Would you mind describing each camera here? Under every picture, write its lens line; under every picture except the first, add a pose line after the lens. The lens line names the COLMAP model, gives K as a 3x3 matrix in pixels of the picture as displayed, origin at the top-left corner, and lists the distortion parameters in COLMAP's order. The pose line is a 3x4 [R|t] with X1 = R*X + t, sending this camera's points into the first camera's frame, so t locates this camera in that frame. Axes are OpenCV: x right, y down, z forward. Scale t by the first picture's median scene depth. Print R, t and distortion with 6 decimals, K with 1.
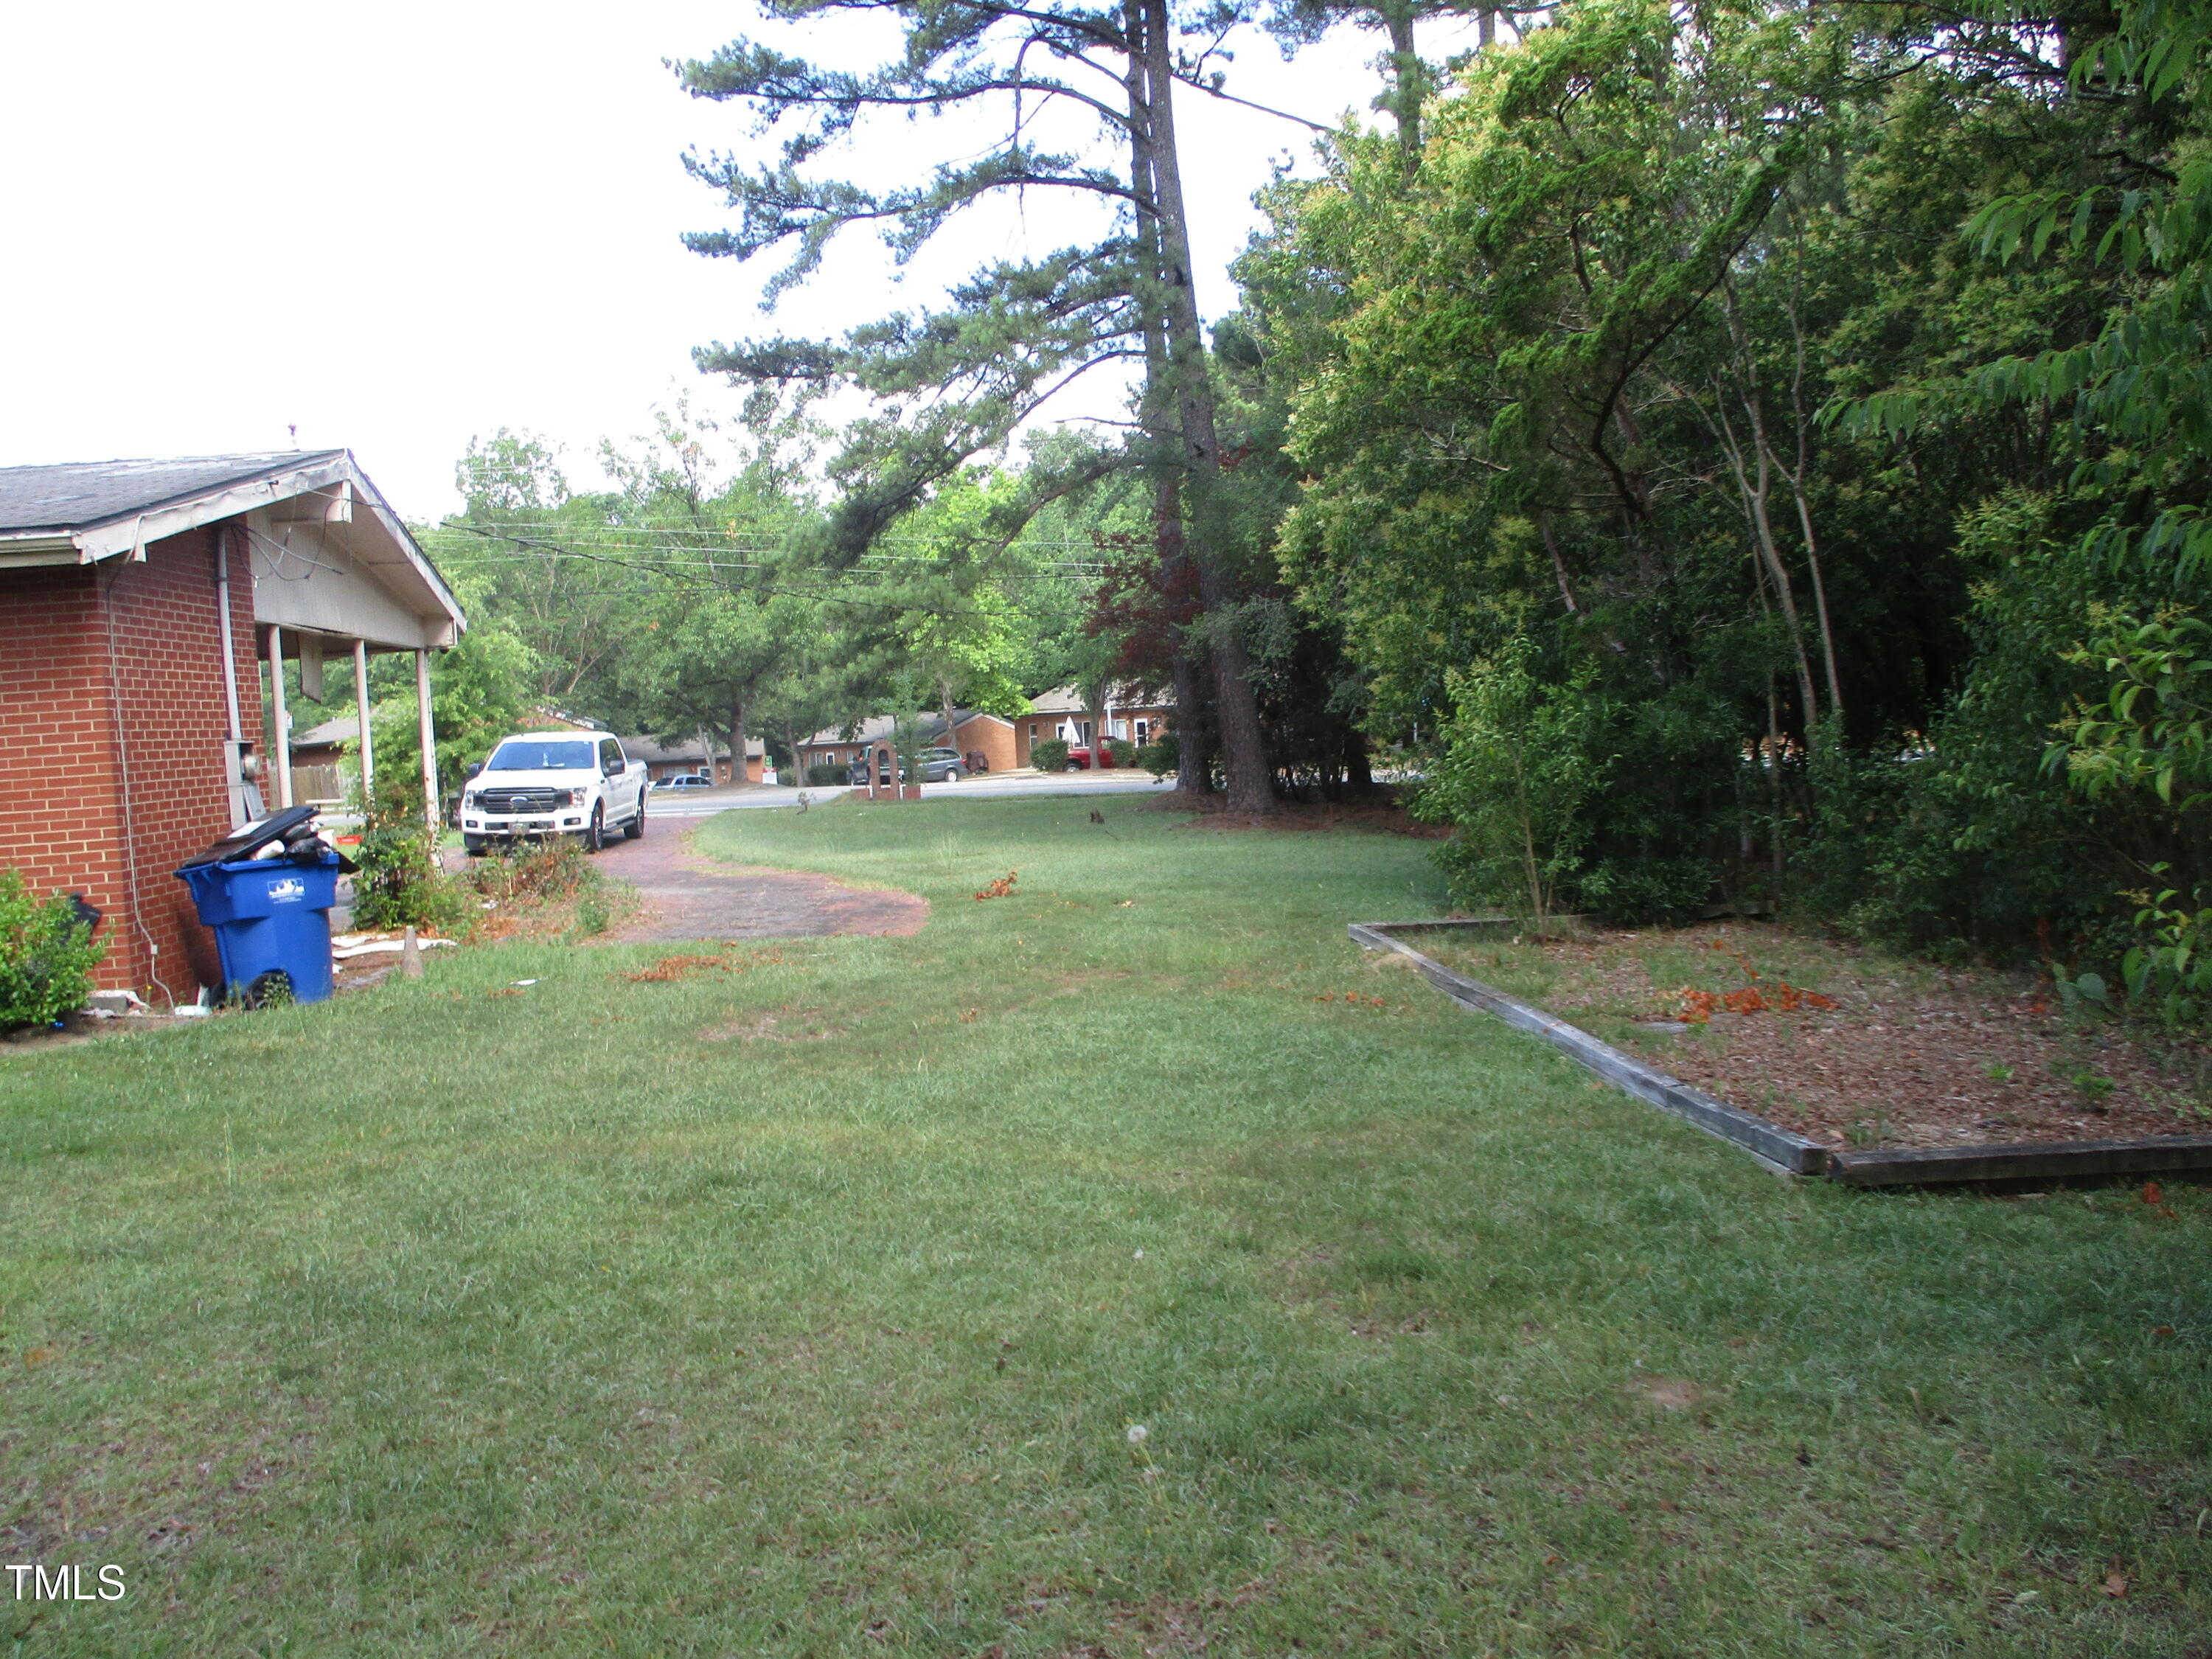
lens RADIAL K [[1831.4, 0, 1106.7], [0, 1831.4, 764.5], [0, 0, 1]] dist [-0.033586, 0.023206]
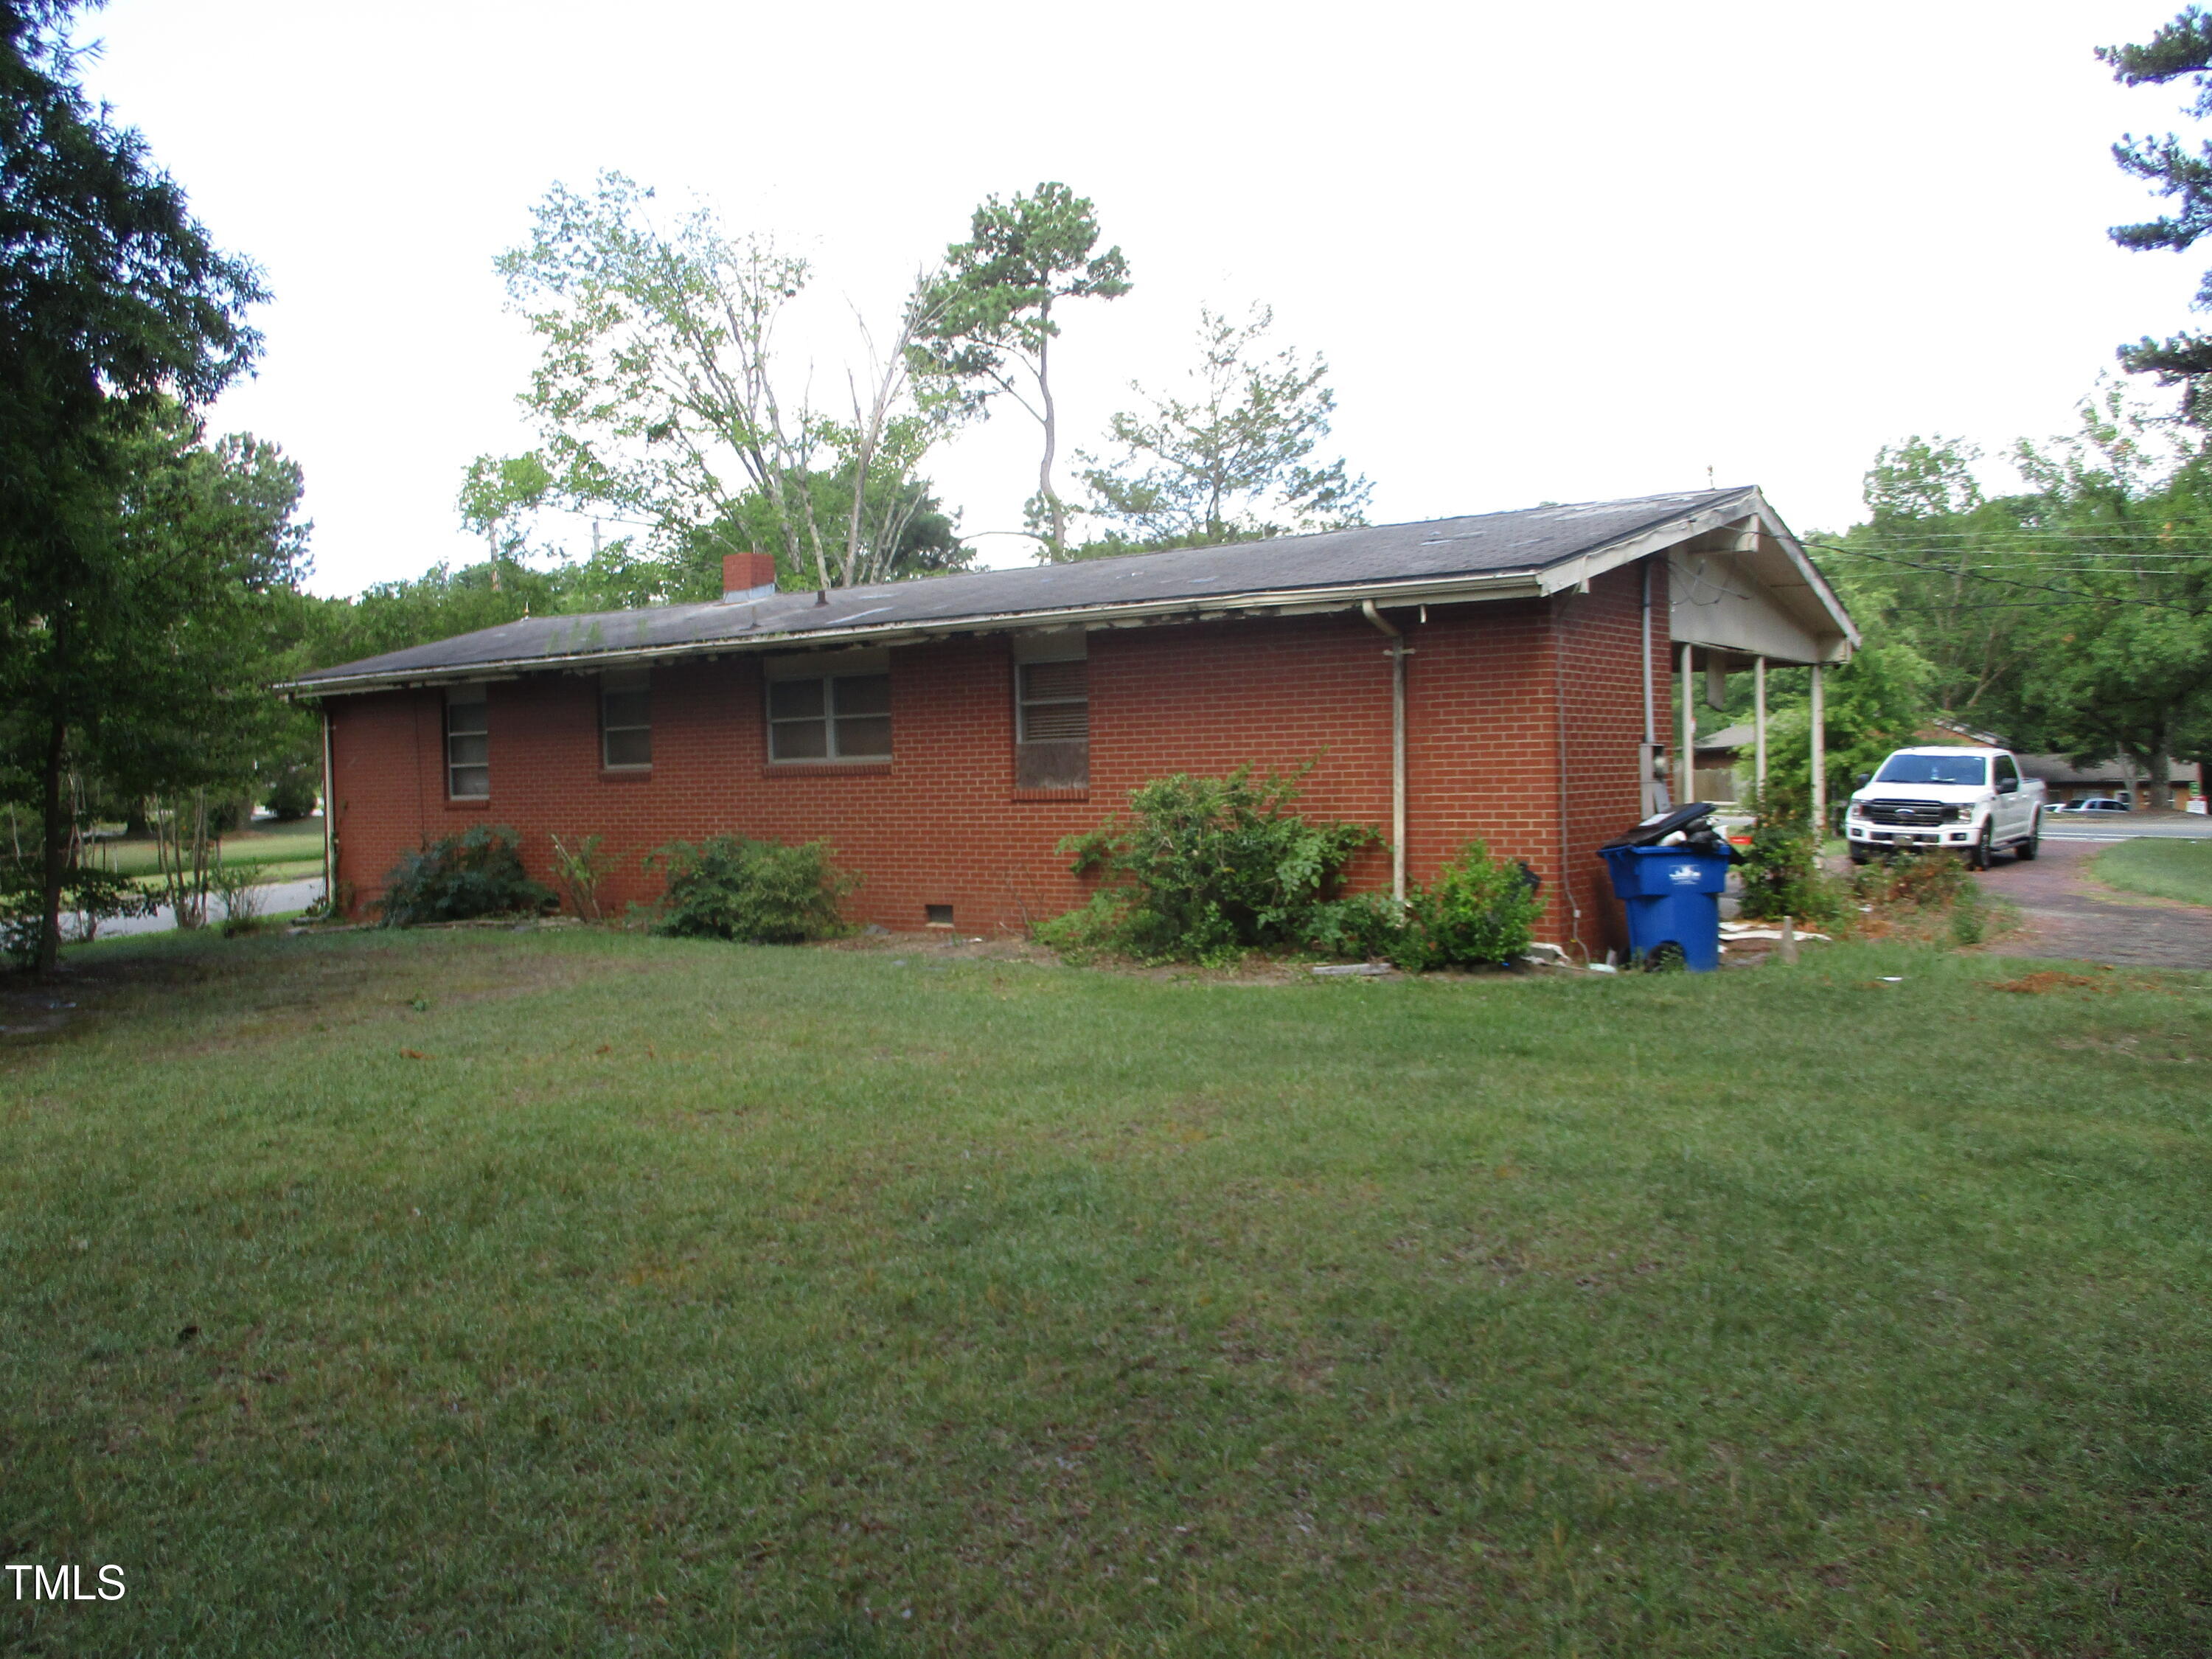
lens RADIAL K [[1843.1, 0, 1112.5], [0, 1843.1, 784.3], [0, 0, 1]] dist [-0.039191, 0.007913]
pose [[0.746756, 0.052531, -0.663020, 0.041655], [-0.048429, 0.998524, 0.024568, 0.000618], [0.663332, 0.013763, 0.748199, -0.098527]]
